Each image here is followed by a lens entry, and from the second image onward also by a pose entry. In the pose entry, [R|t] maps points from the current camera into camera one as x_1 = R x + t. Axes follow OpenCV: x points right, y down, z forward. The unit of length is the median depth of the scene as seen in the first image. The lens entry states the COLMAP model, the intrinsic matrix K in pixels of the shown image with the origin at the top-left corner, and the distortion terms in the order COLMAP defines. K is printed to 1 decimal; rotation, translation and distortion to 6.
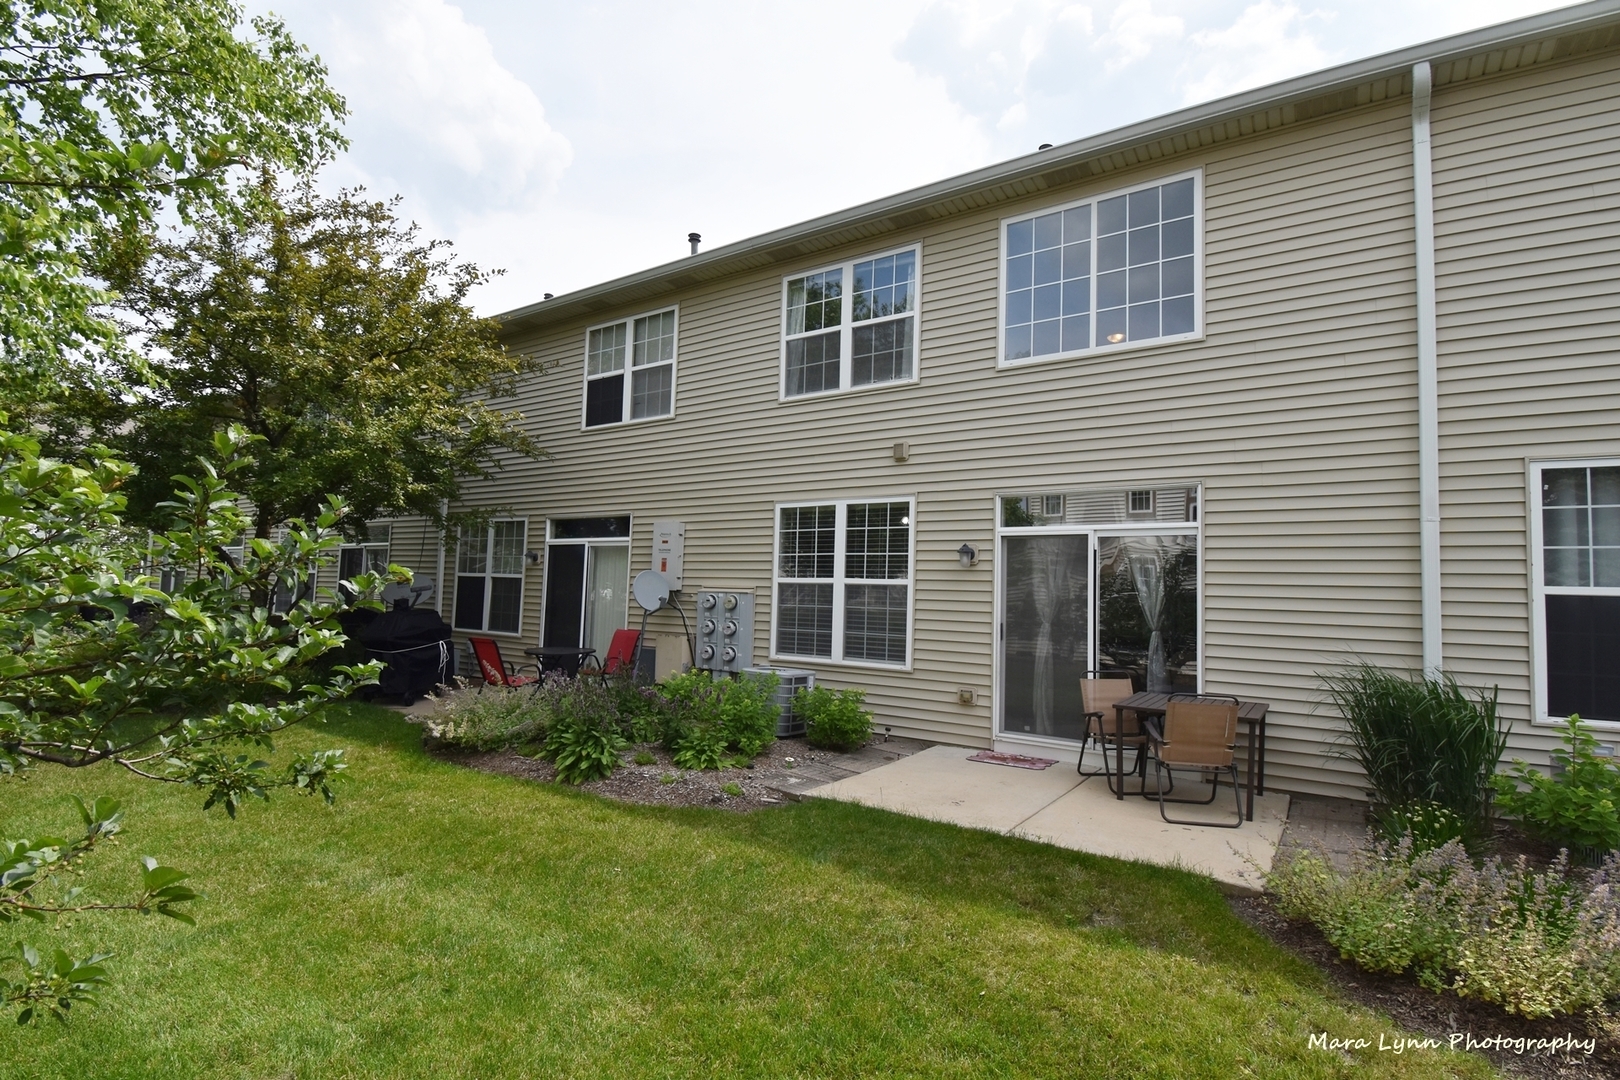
lens RADIAL K [[789.6, 0, 816.0], [0, 789.6, 542.8], [0, 0, 1]] dist [0.041935, -0.046174]
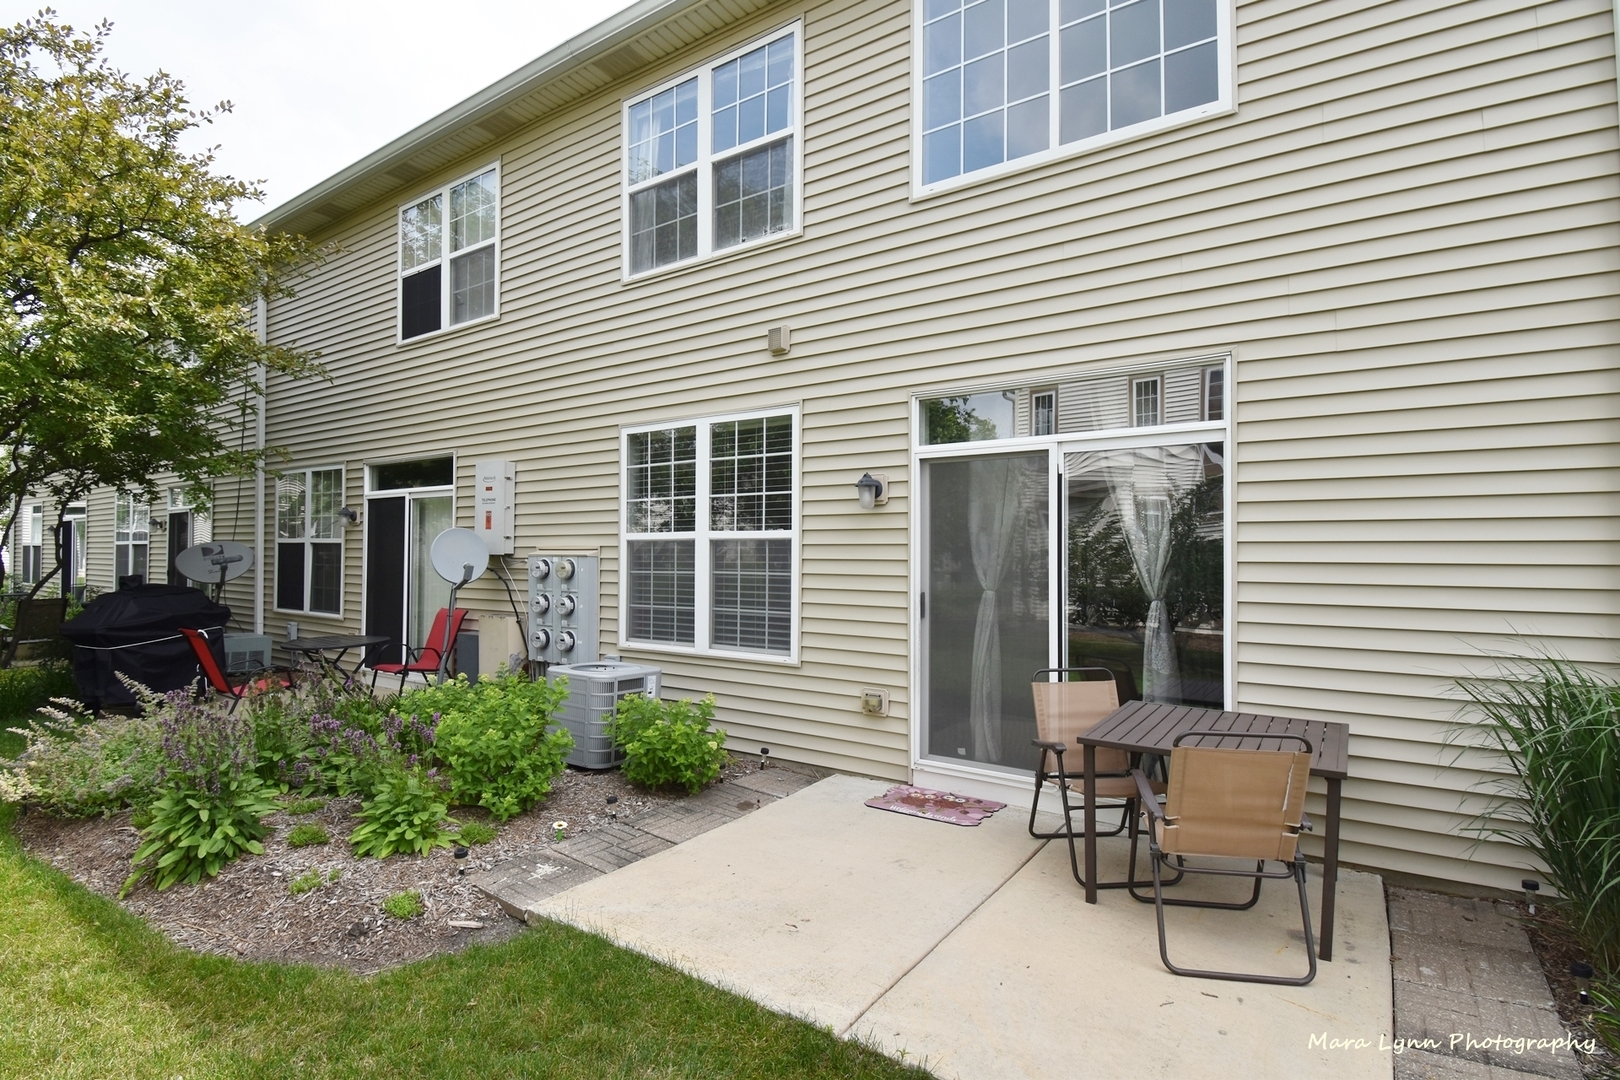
lens RADIAL K [[789.6, 0, 816.0], [0, 789.6, 542.8], [0, 0, 1]] dist [0.041935, -0.046174]
pose [[0.999447, -0.026701, -0.019813, 0.155192], [0.027724, 0.998194, 0.053298, 0.022476], [0.018354, -0.053817, 0.998382, 0.335338]]
